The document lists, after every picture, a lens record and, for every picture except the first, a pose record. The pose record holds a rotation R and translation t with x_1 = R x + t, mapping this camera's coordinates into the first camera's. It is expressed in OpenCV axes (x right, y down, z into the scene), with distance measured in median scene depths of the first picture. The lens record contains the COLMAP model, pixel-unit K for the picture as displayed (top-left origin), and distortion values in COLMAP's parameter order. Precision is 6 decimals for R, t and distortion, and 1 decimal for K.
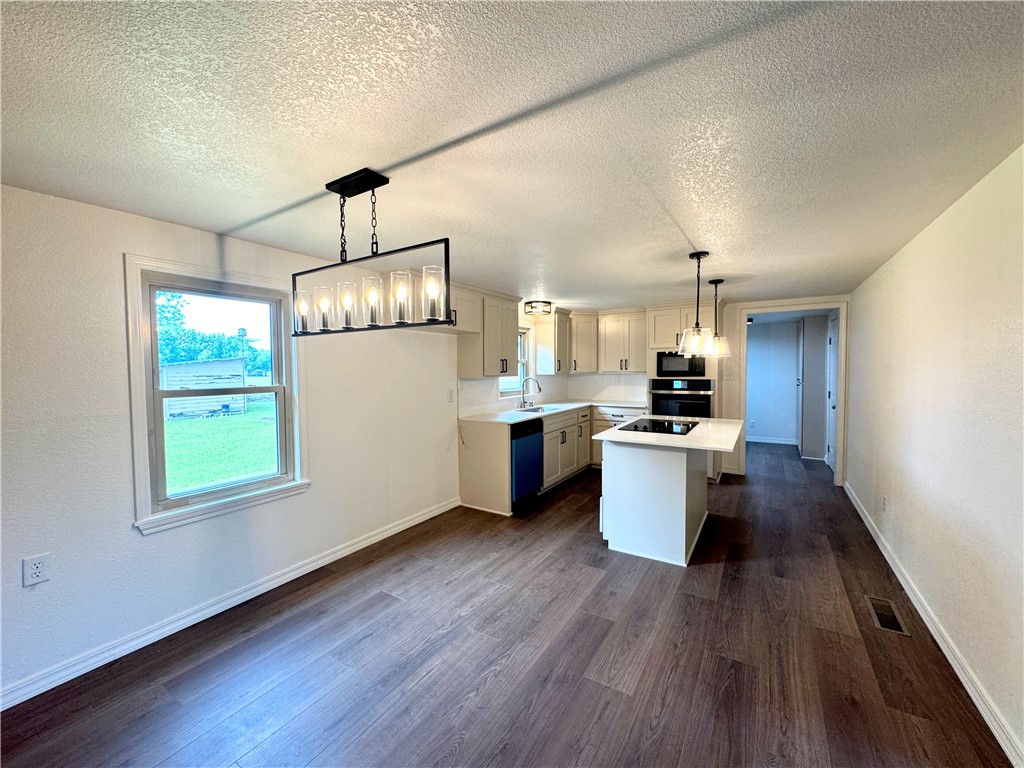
lens RADIAL K [[409.9, 0, 512.4], [0, 409.9, 386.8], [0, 0, 1]] dist [0.000360, 0.000084]
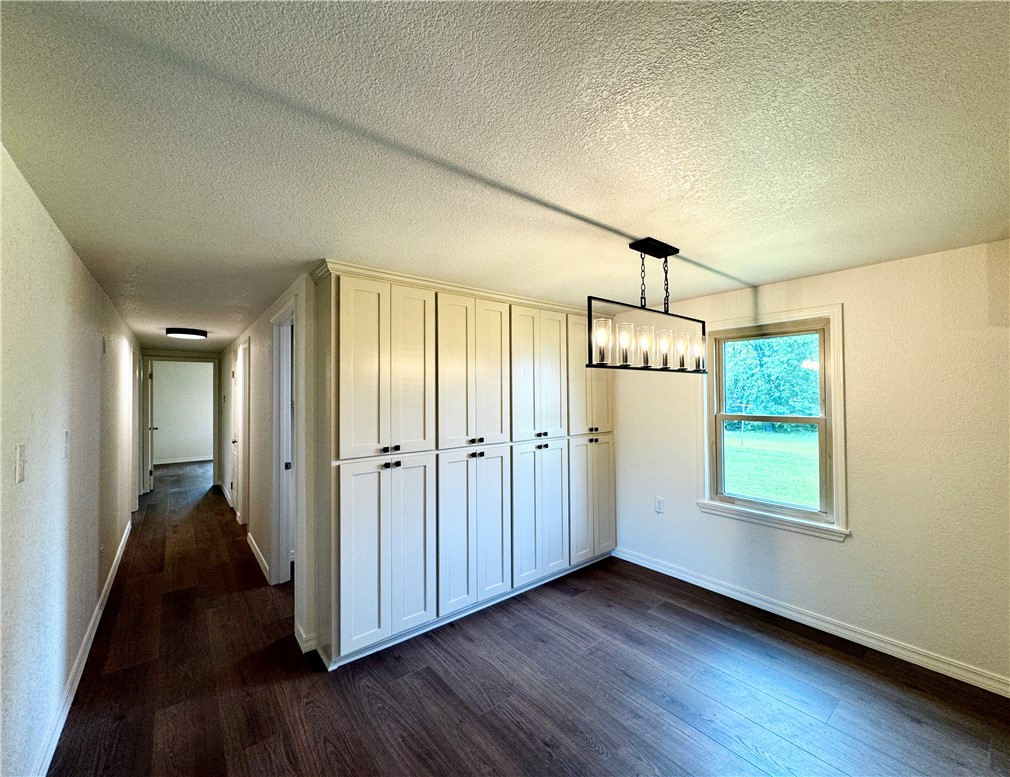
lens RADIAL K [[414.4, 0, 519.7], [0, 414.4, 392.0], [0, 0, 1]] dist [-0.000344, -0.000121]
pose [[-0.310707, -0.000830, -0.950505, 0.648236], [-0.040132, 0.999119, 0.012246, -0.052317], [0.949658, 0.041950, -0.310467, 0.736488]]
